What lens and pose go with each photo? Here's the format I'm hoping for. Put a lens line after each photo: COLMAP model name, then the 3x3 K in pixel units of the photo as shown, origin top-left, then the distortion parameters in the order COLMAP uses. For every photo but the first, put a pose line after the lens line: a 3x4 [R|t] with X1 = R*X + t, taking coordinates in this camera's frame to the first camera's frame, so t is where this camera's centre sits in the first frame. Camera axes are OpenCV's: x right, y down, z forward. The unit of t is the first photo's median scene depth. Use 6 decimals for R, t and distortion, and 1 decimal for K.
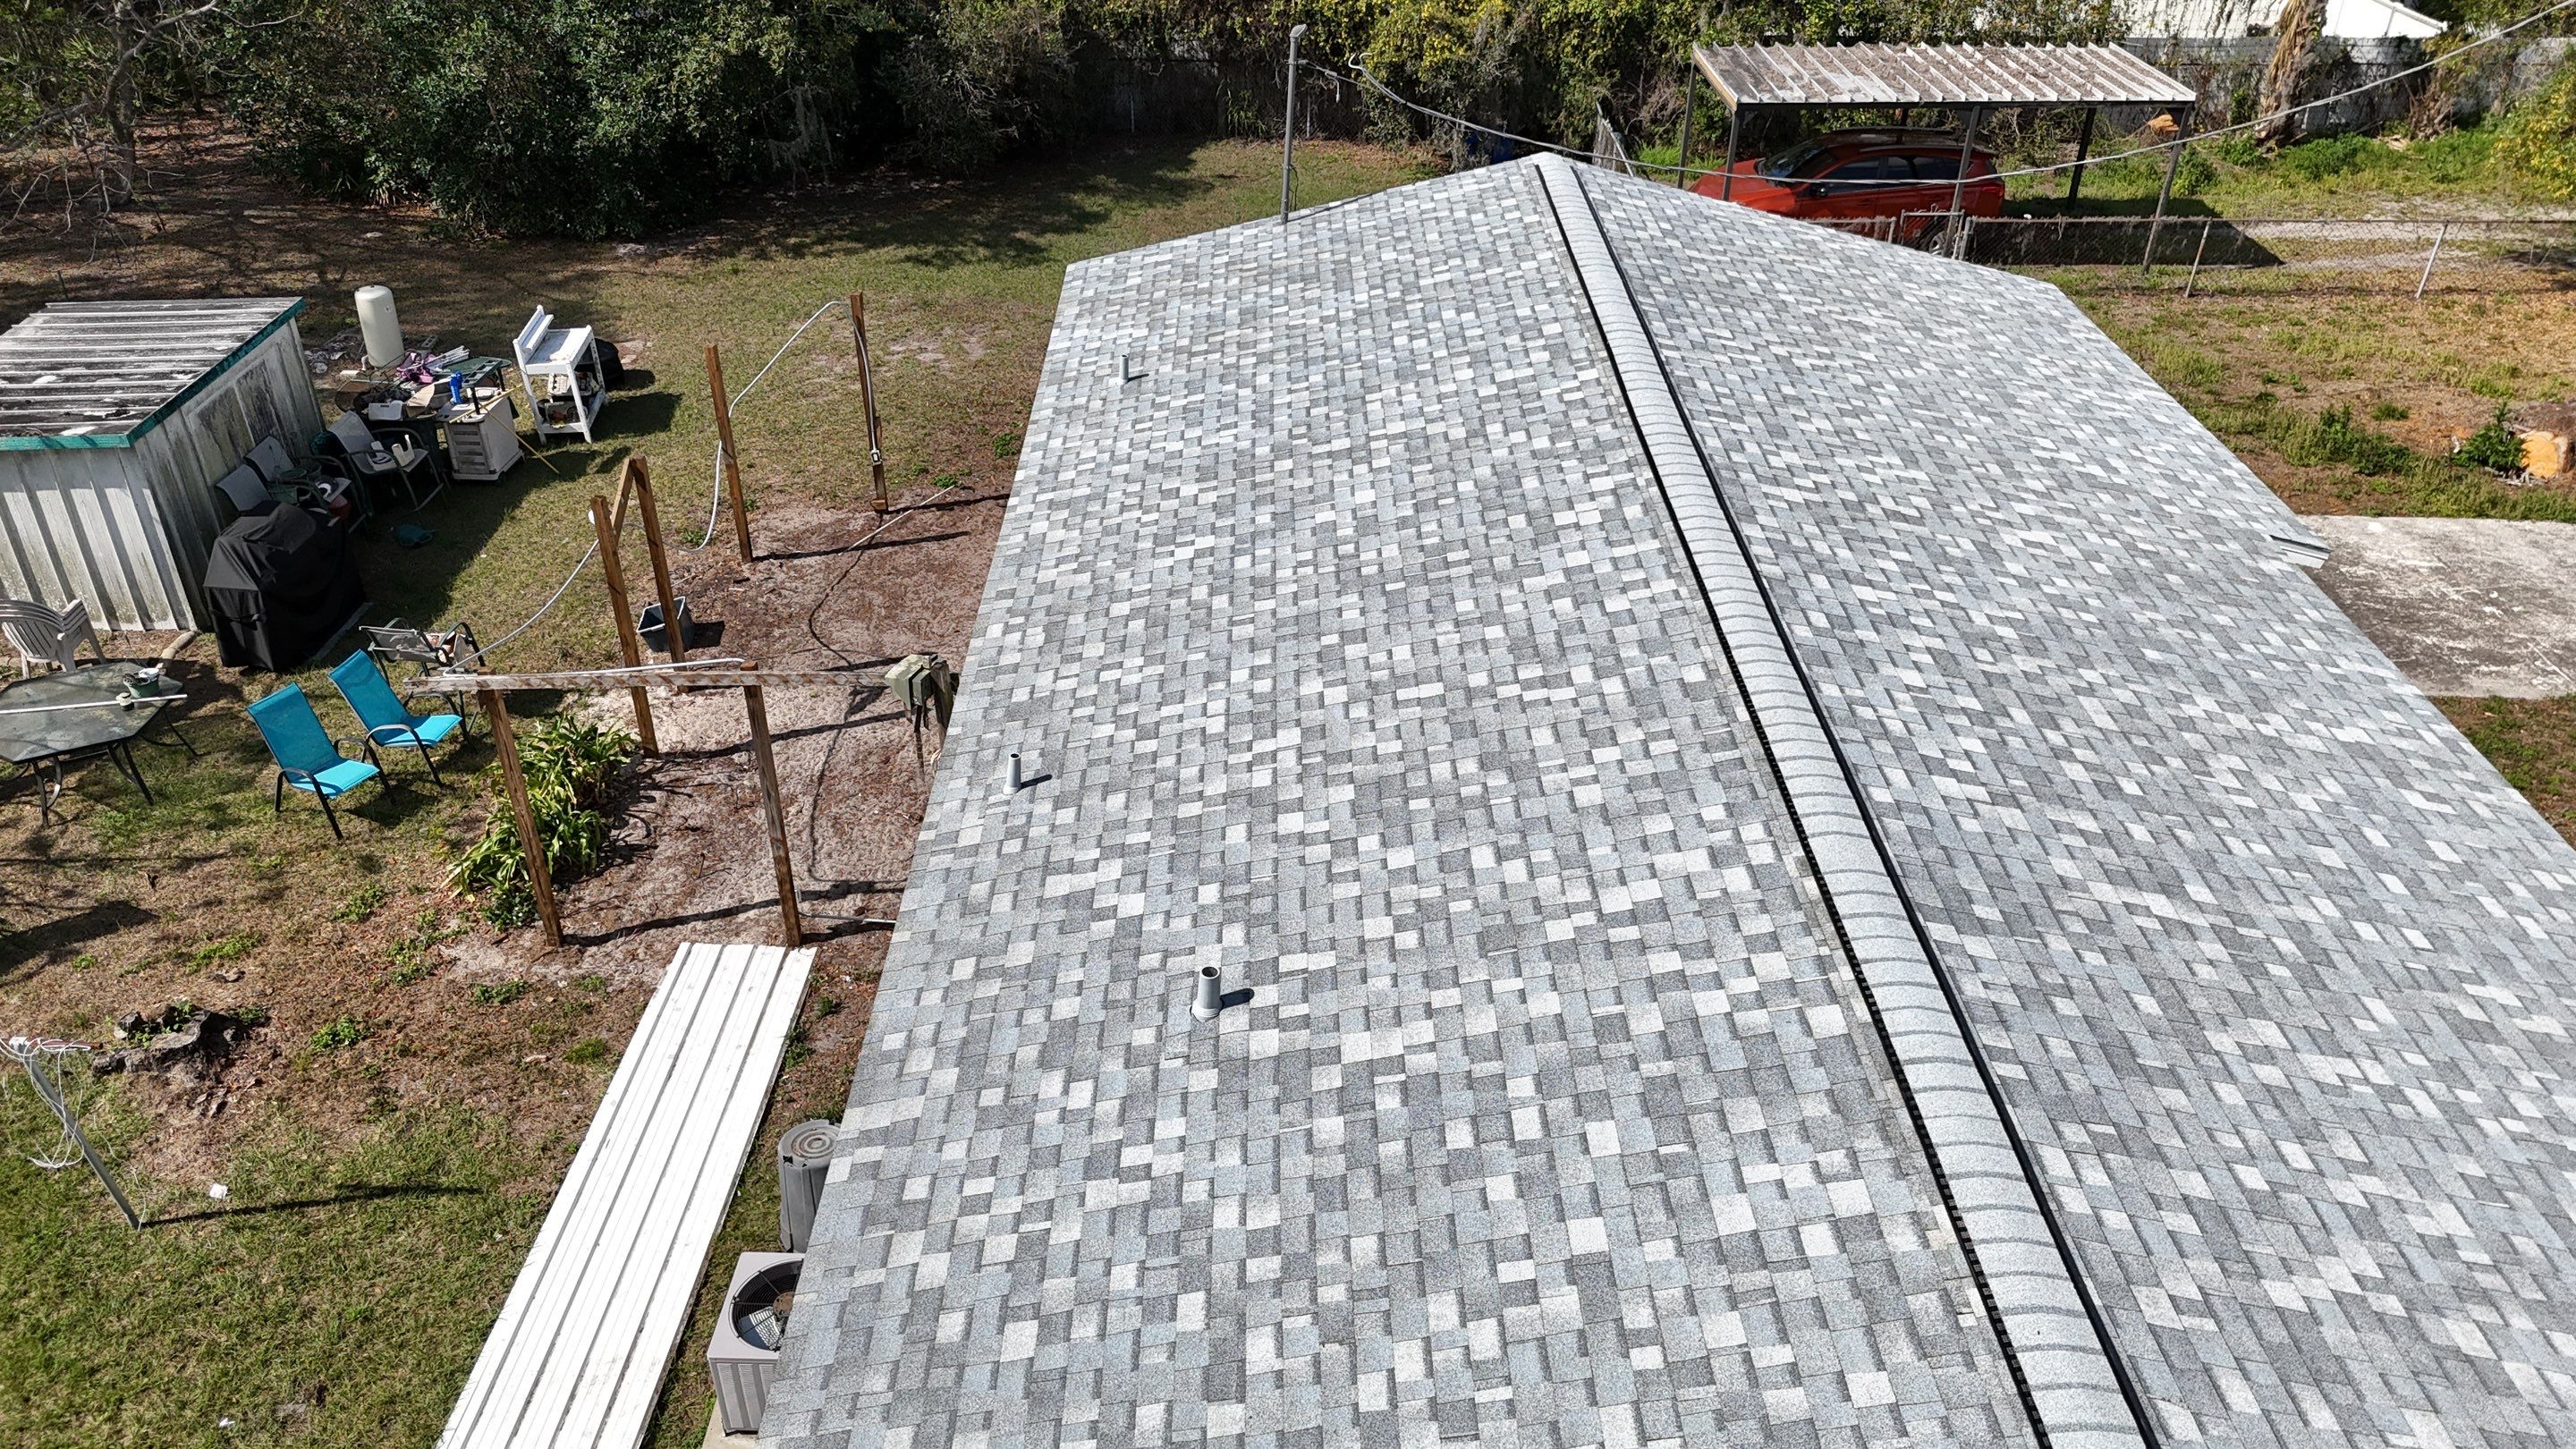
lens RADIAL K [[1894.1, 0, 1281.0], [0, 1894.1, 725.6], [0, 0, 1]] dist [0.075810, -0.070690]
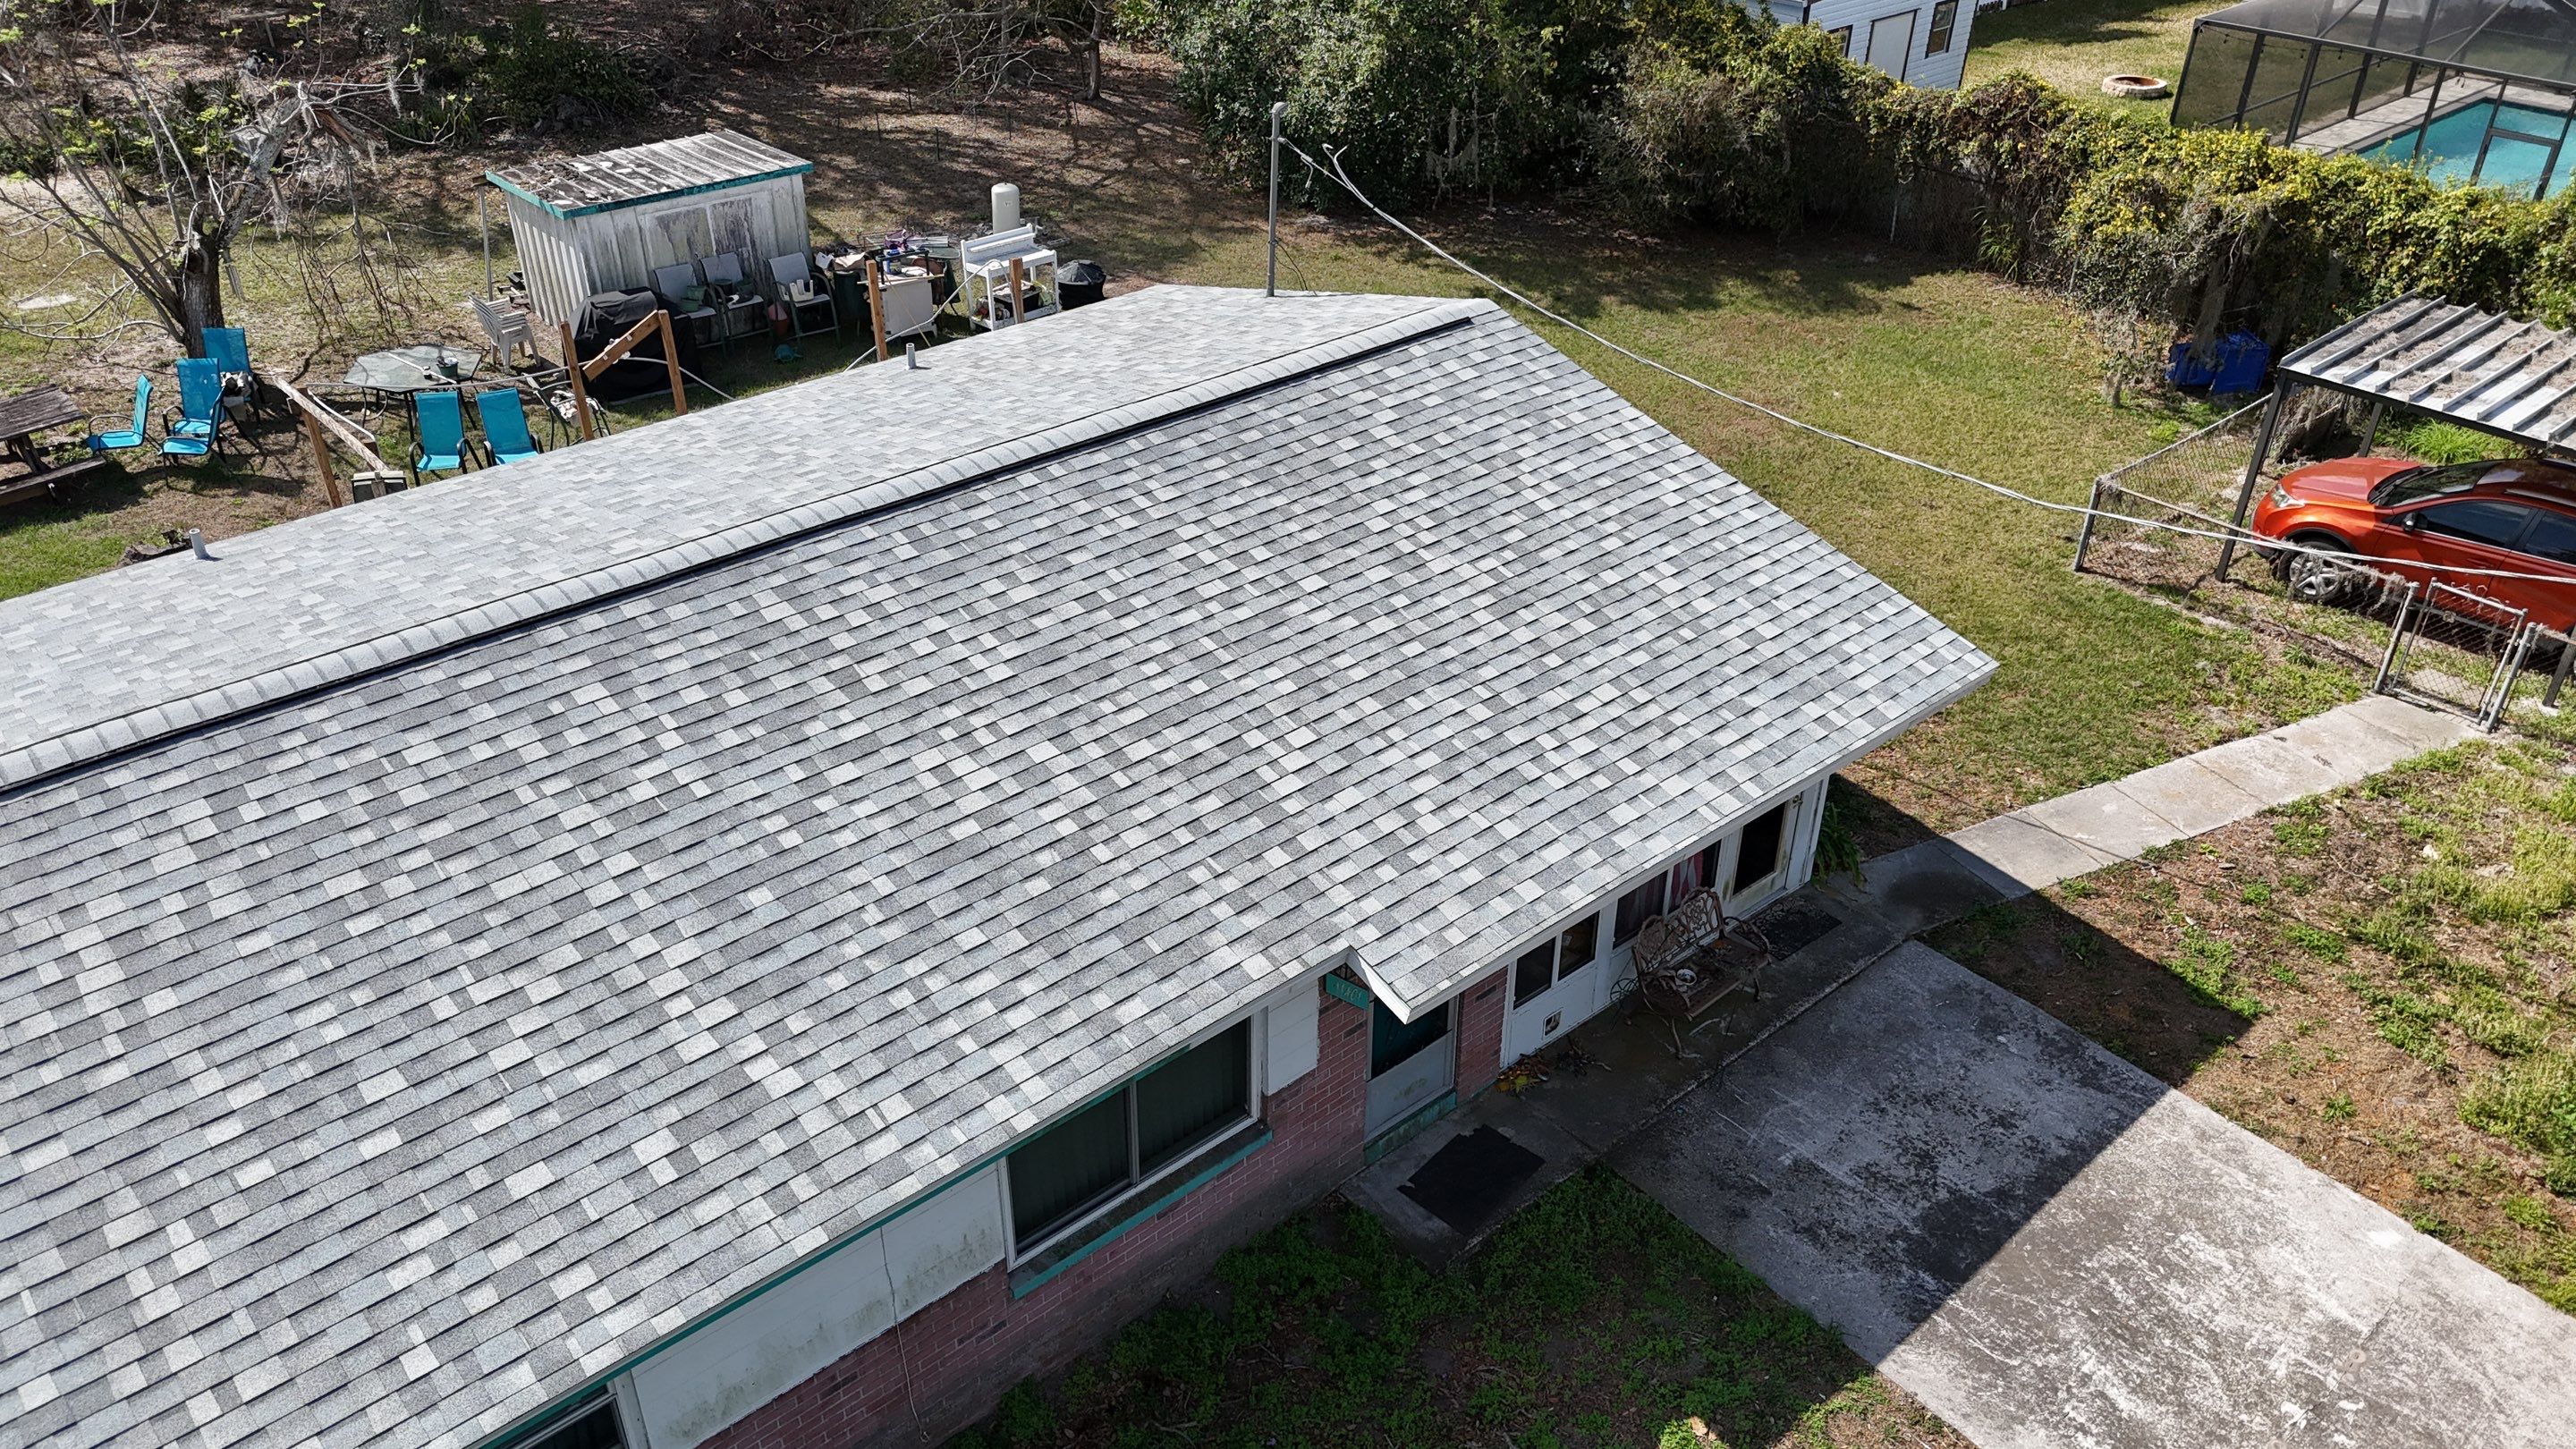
lens RADIAL K [[1894.1, 0, 1283.7], [0, 1894.1, 725.4], [0, 0, 1]] dist [0.075810, -0.070690]
pose [[0.648627, 0.404448, -0.644751, 0.954775], [-0.410641, 0.899213, 0.150961, -0.283211], [0.640825, 0.166844, 0.749337, 0.402671]]
